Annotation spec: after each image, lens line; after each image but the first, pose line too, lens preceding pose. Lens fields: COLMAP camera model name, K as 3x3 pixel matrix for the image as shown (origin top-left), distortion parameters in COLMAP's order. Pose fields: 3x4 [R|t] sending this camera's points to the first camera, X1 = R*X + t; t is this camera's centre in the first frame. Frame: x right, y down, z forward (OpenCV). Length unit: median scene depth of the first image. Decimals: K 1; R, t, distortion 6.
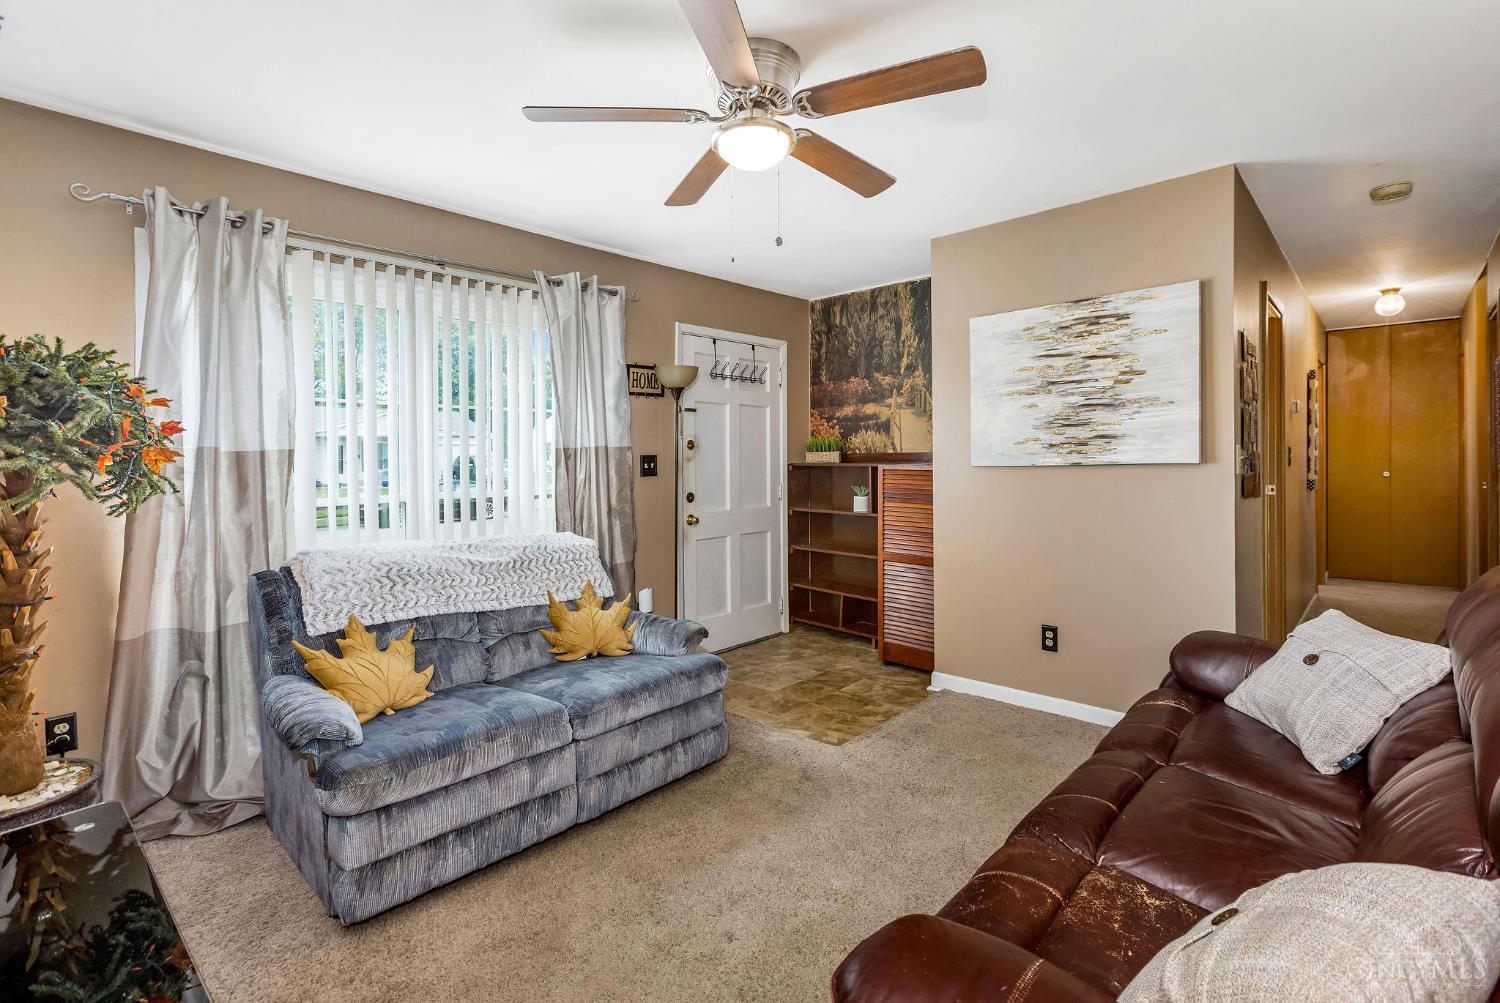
lens RADIAL K [[686.1, 0, 769.6], [0, 686.1, 461.8], [0, 0, 1]] dist [0.004363, -0.000412]
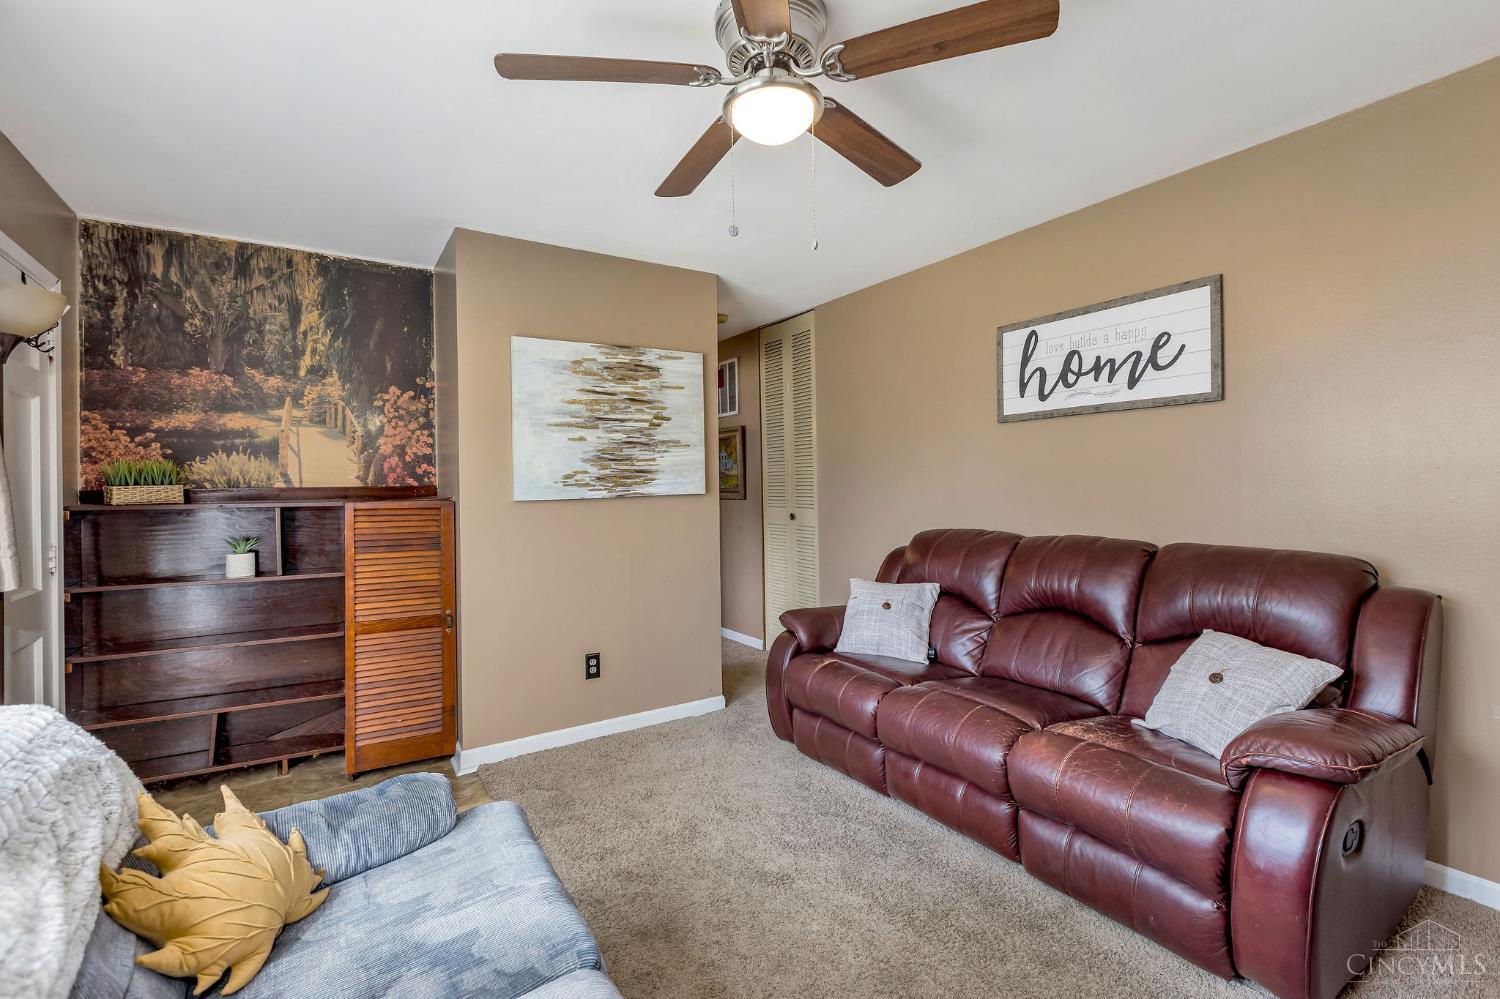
lens RADIAL K [[686.1, 0, 749.2], [0, 686.1, 488.3], [0, 0, 1]] dist [0.004363, -0.000412]
pose [[0.256142, 0.001574, 0.966638, -0.386696], [0.018581, 0.999806, -0.006552, 0.001318], [-0.966461, 0.019639, 0.256063, 0.369870]]
